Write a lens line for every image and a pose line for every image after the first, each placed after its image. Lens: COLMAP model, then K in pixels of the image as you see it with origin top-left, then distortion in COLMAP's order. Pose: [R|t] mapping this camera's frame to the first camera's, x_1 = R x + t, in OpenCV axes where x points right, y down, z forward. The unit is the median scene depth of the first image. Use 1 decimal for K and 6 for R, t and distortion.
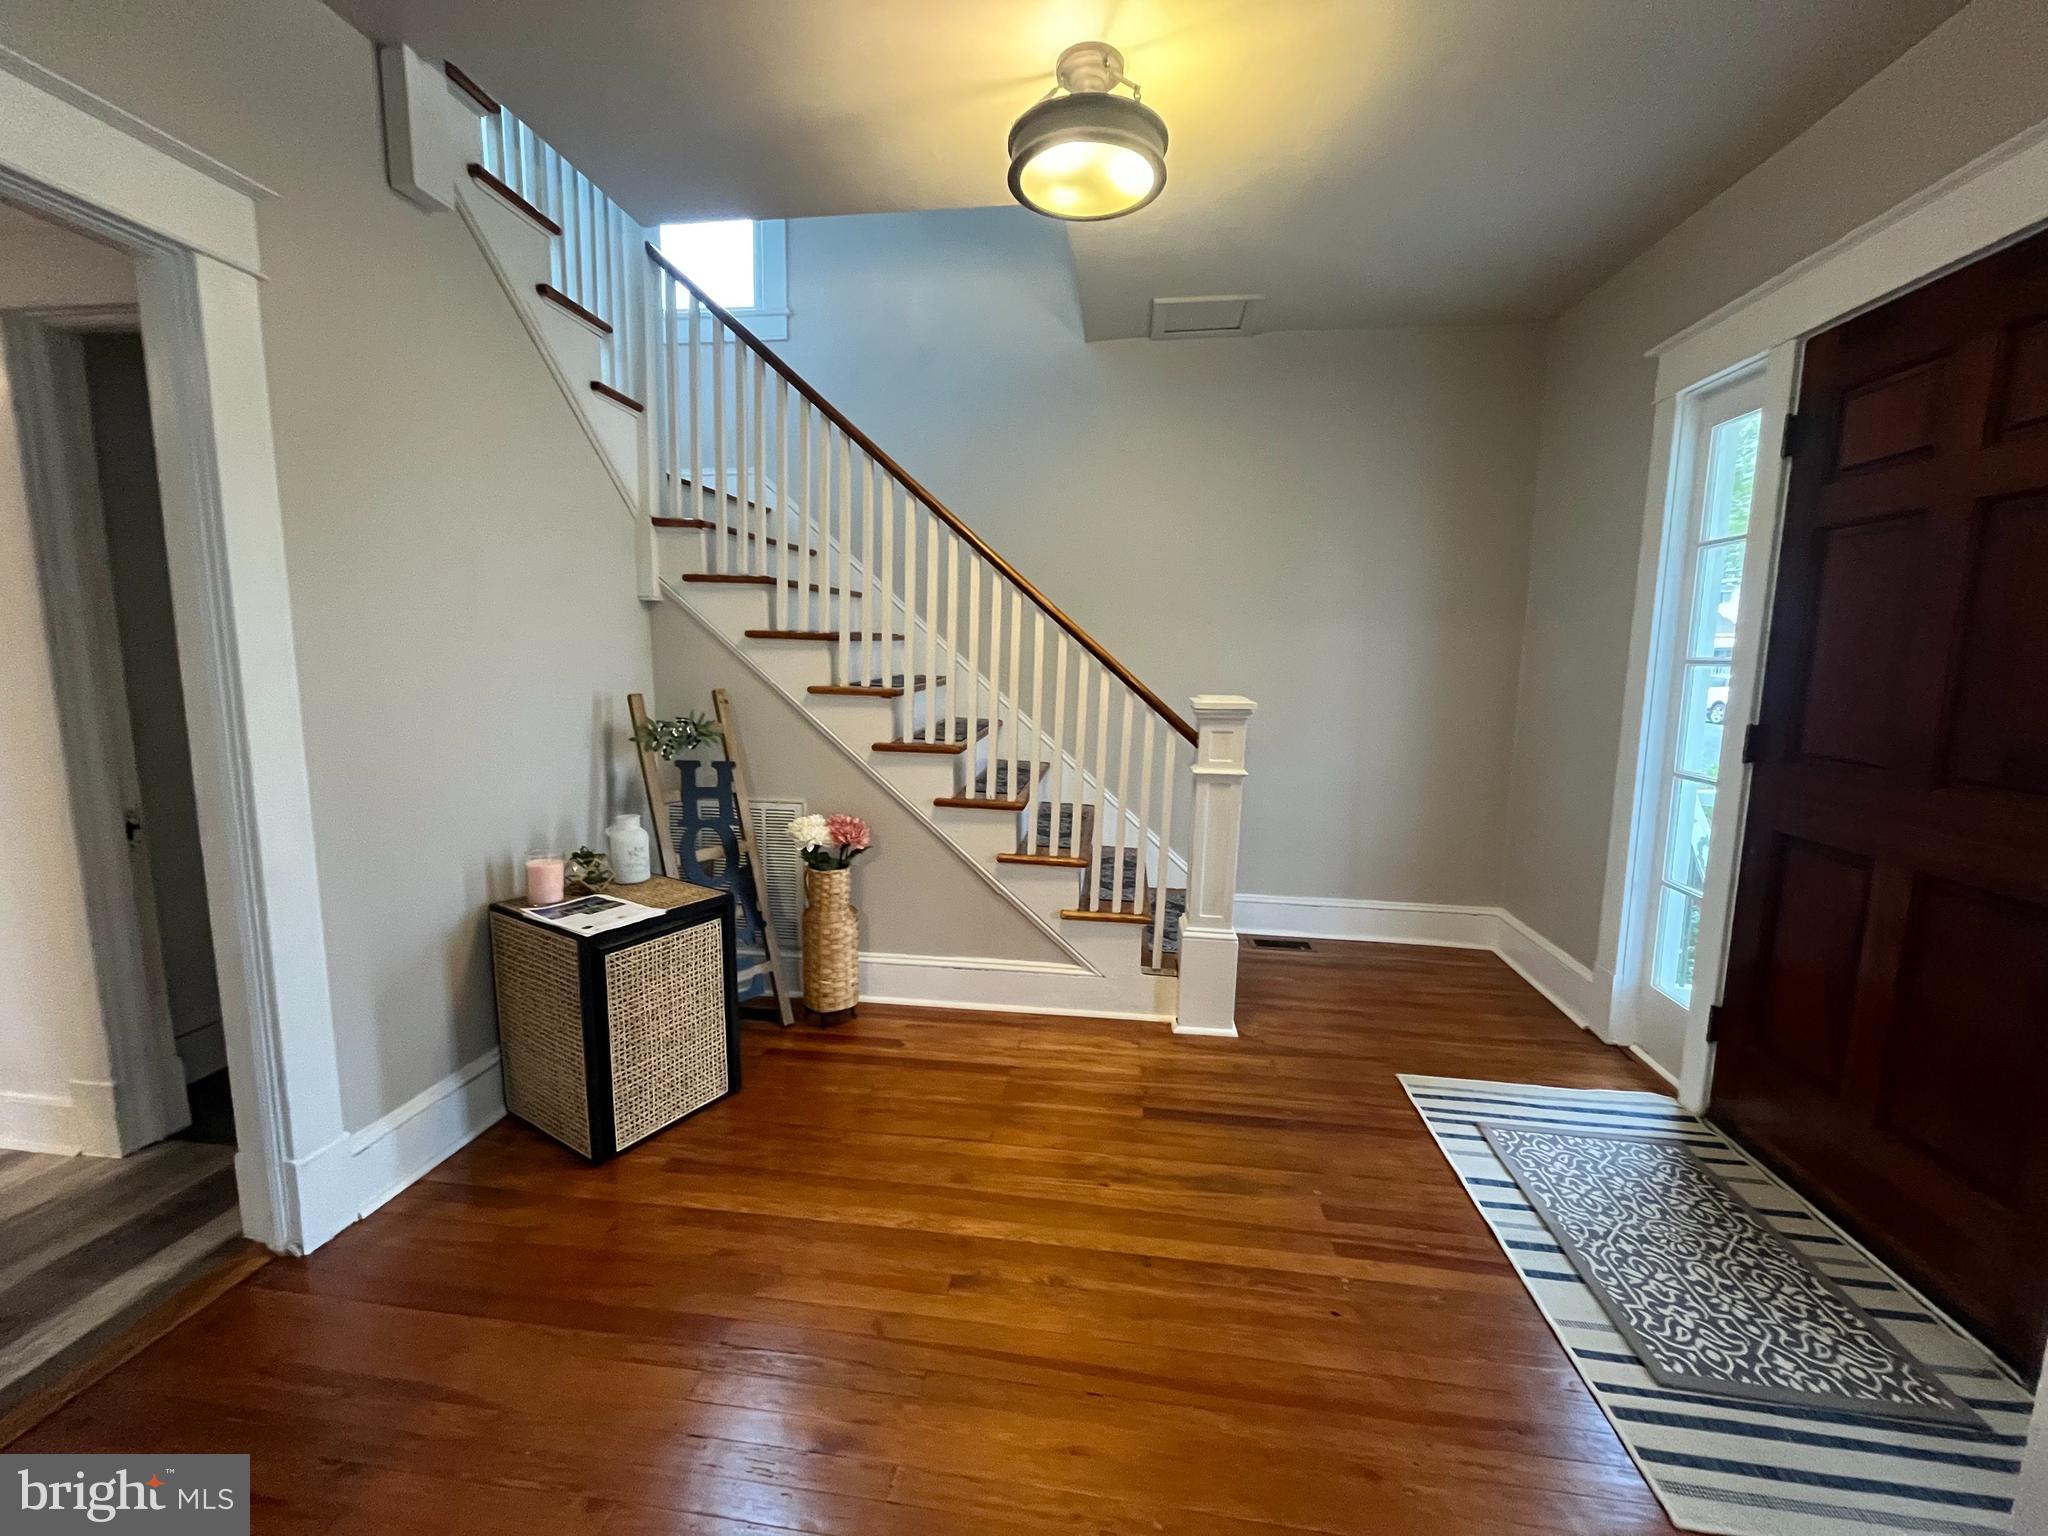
lens RADIAL K [[832.8, 0, 1021.7], [0, 832.8, 758.1], [0, 0, 1]] dist [-0.000384, 0.000108]
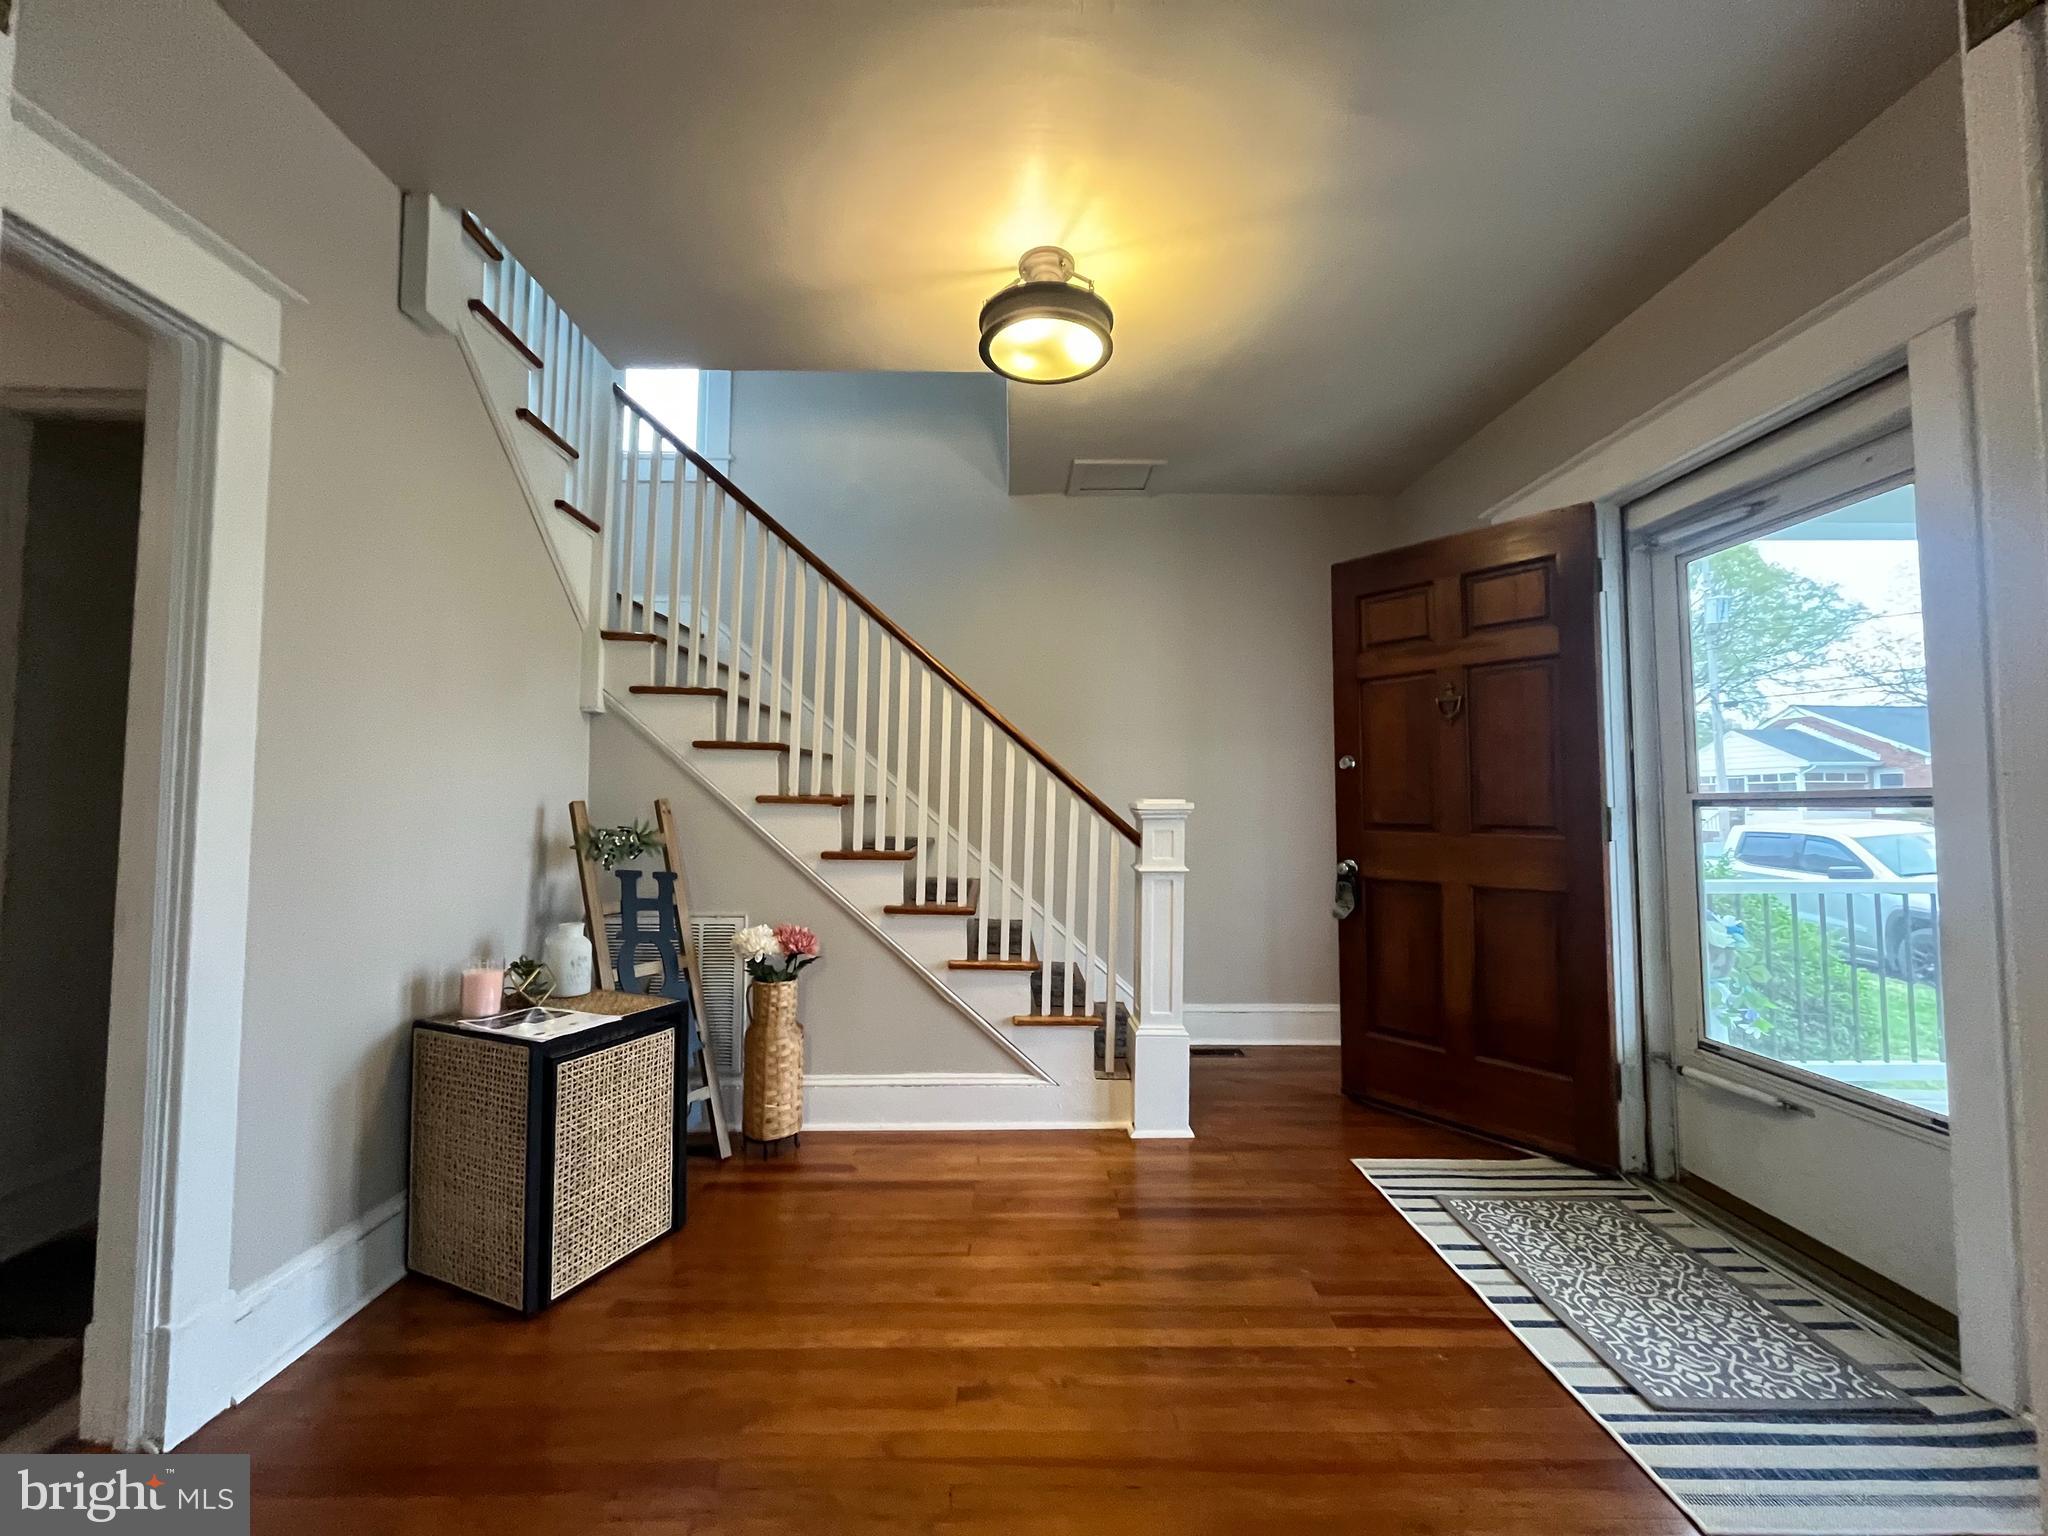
lens RADIAL K [[832.8, 0, 1021.7], [0, 832.8, 758.1], [0, 0, 1]] dist [-0.000384, 0.000108]
pose [[0.989214, -0.001947, 0.146467, -0.112748], [0.028594, 0.983242, -0.180048, 0.075164], [-0.143662, 0.182294, 0.972692, -0.033101]]
